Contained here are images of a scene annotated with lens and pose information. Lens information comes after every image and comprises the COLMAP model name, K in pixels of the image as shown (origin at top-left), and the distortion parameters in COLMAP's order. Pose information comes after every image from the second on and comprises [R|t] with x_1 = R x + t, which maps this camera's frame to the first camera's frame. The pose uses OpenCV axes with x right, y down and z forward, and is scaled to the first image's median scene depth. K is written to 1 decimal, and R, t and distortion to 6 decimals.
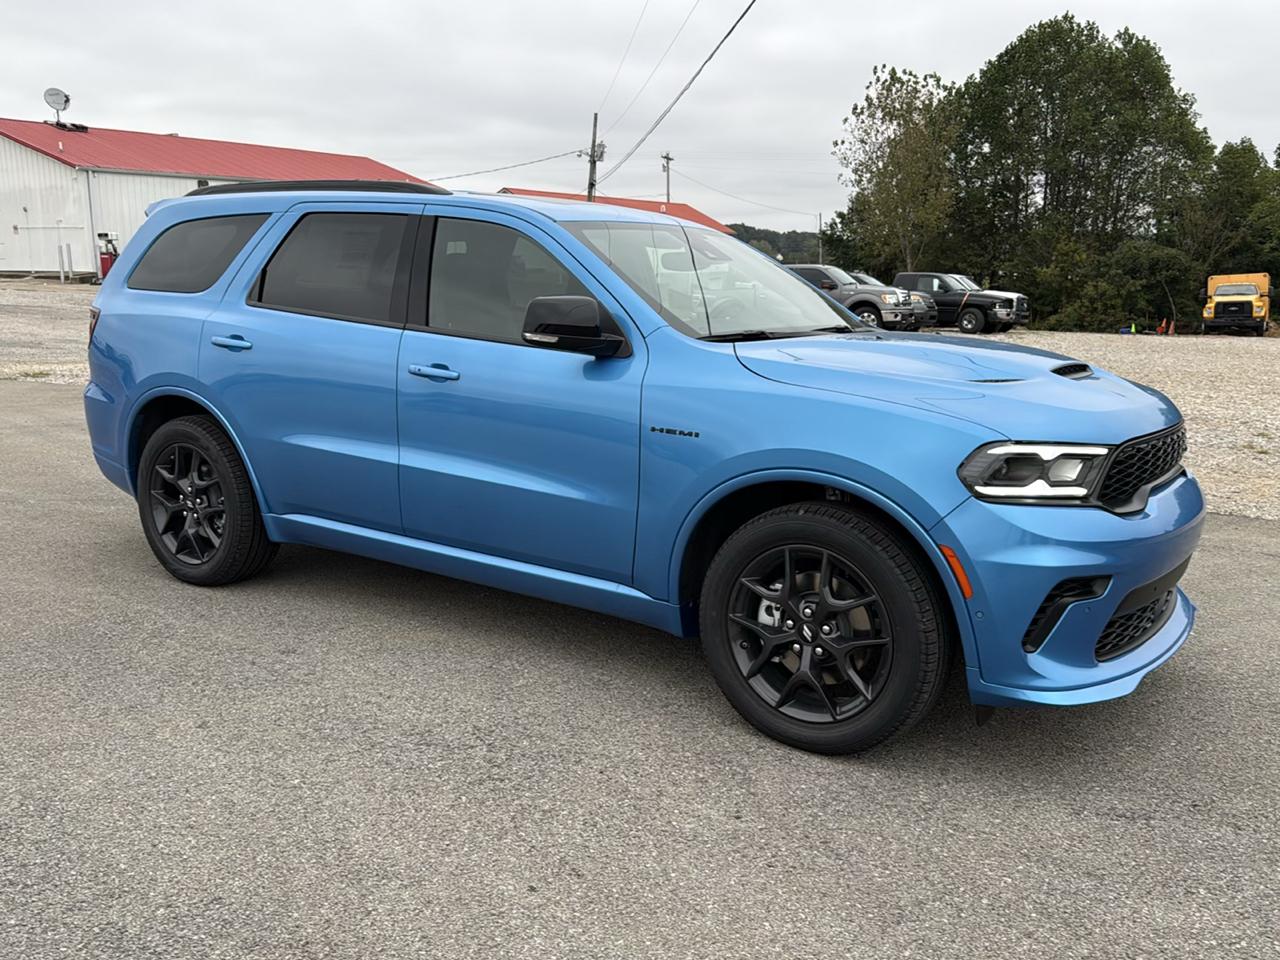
lens RADIAL K [[1130.6, 0, 641.9], [0, 1130.6, 487.8], [0, 0, 1]] dist [0.156639, -0.295247]
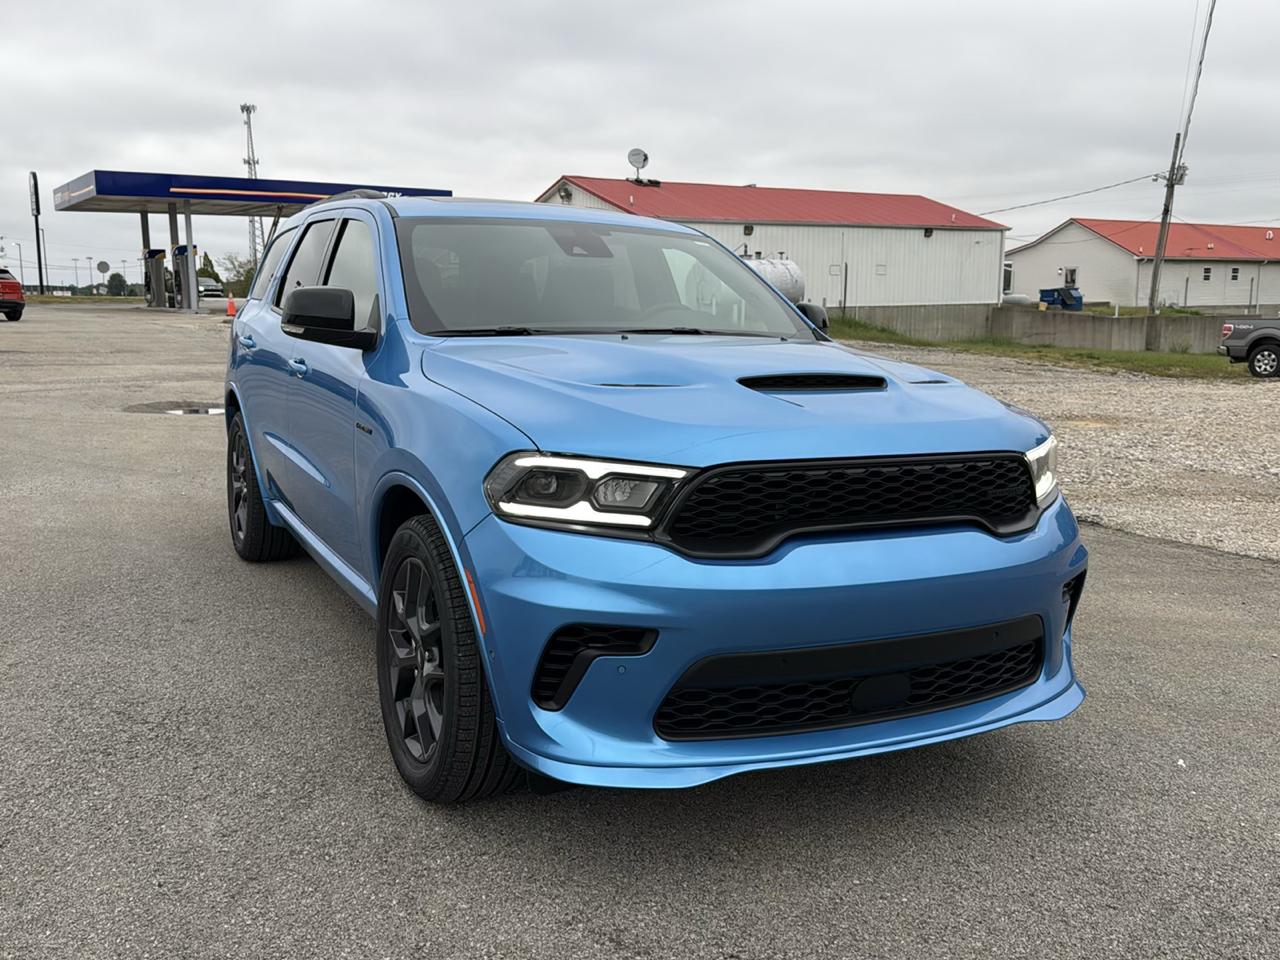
lens RADIAL K [[1130.6, 0, 641.9], [0, 1130.6, 487.8], [0, 0, 1]] dist [0.156639, -0.295247]
pose [[0.881113, 0.073473, -0.467163, 0.478913], [-0.088925, 0.995977, -0.011079, -0.007354], [0.464470, 0.051304, 0.884102, 0.190893]]
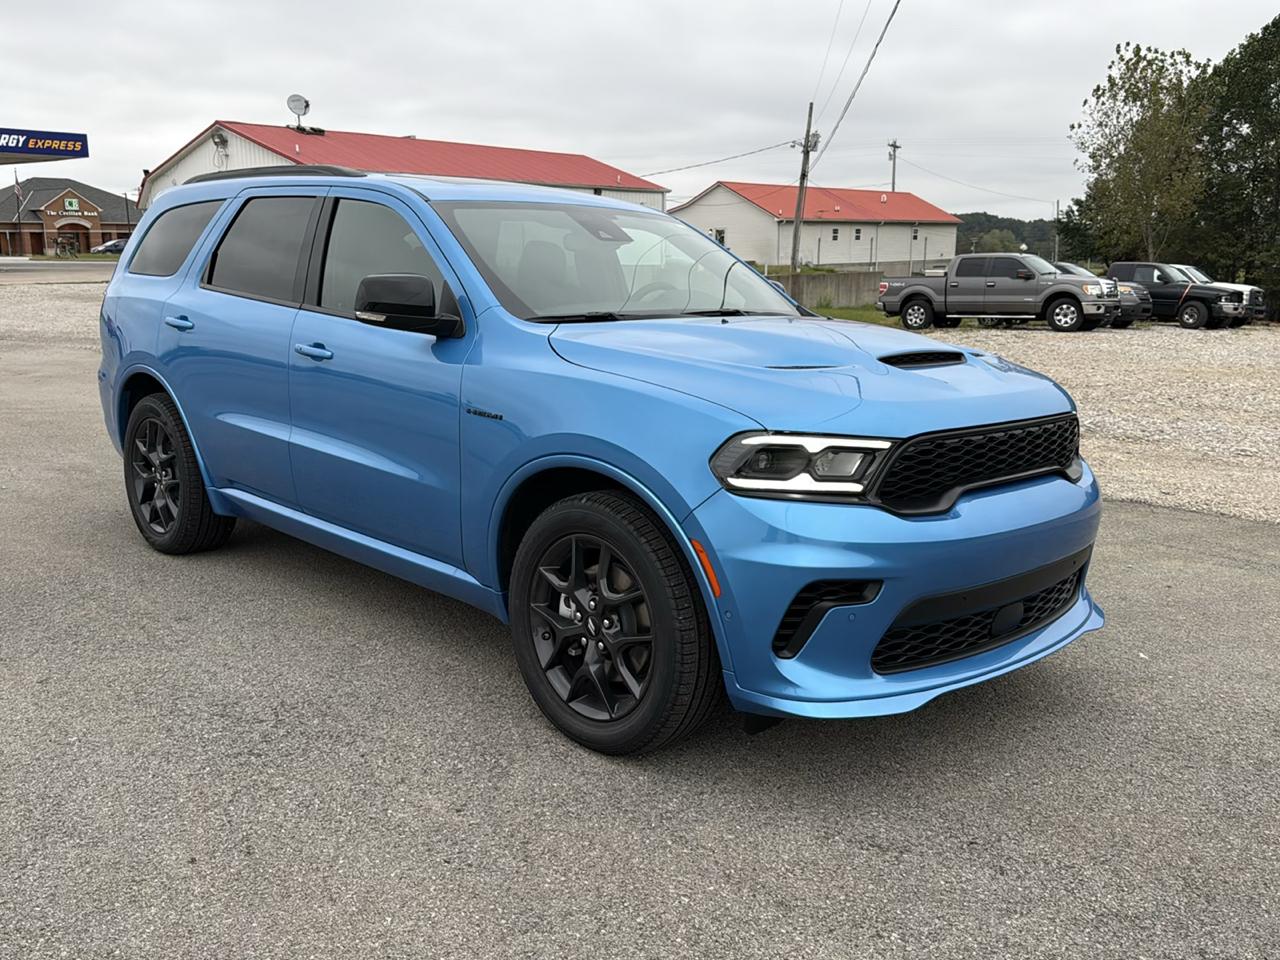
lens RADIAL K [[1130.6, 0, 641.9], [0, 1130.6, 487.8], [0, 0, 1]] dist [0.156639, -0.295247]
pose [[0.981007, 0.034895, -0.190809, 0.247560], [-0.033903, 0.999389, 0.008462, 0.000799], [0.190987, -0.001833, 0.981591, 0.046212]]
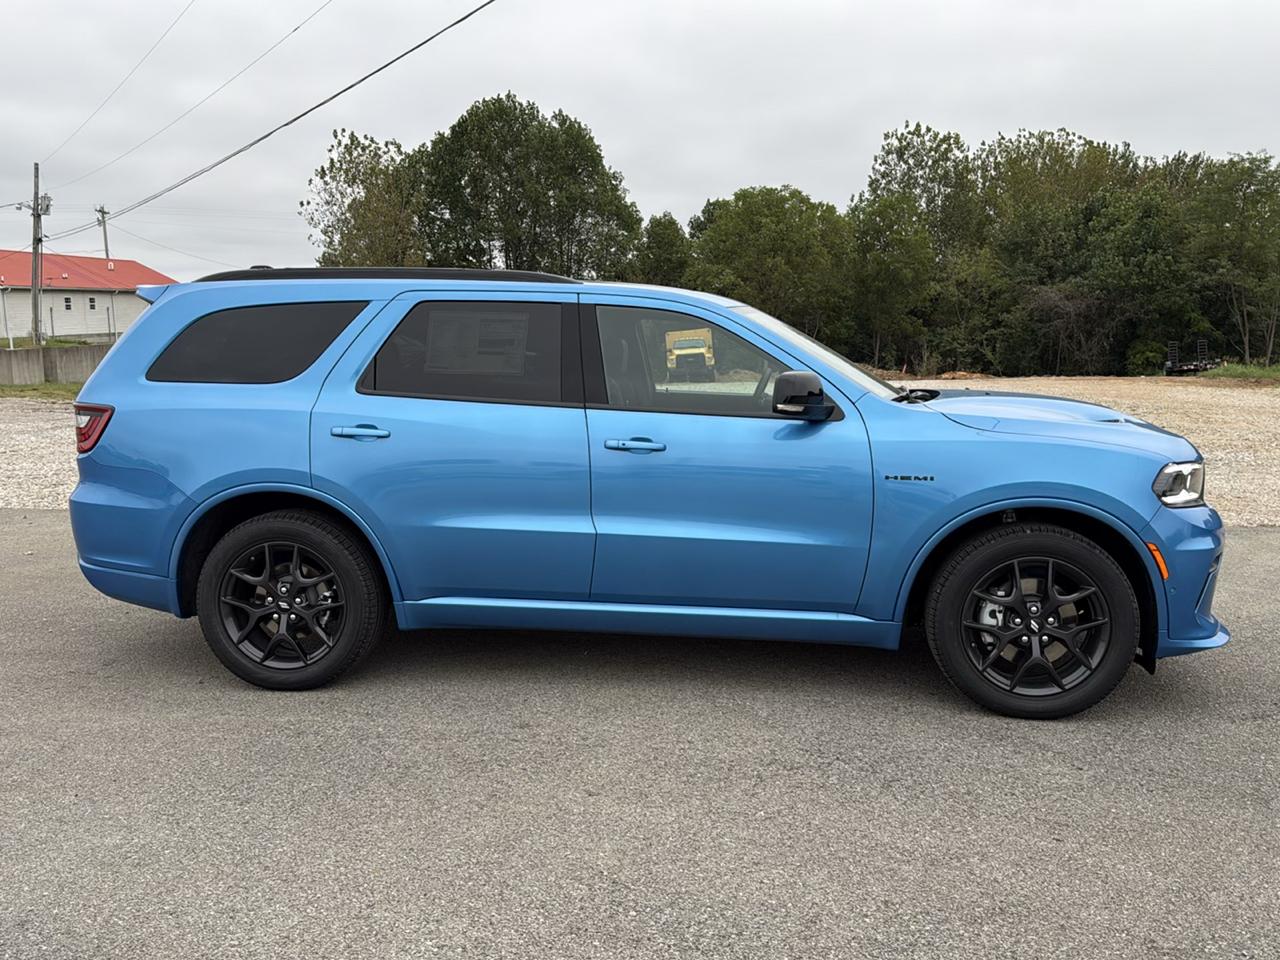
lens RADIAL K [[1130.6, 0, 641.9], [0, 1130.6, 487.8], [0, 0, 1]] dist [0.156639, -0.295247]
pose [[0.892946, -0.083620, 0.442329, -0.542795], [0.105419, 0.994117, -0.024880, -0.027375], [-0.437646, 0.068846, 0.896508, 0.020191]]
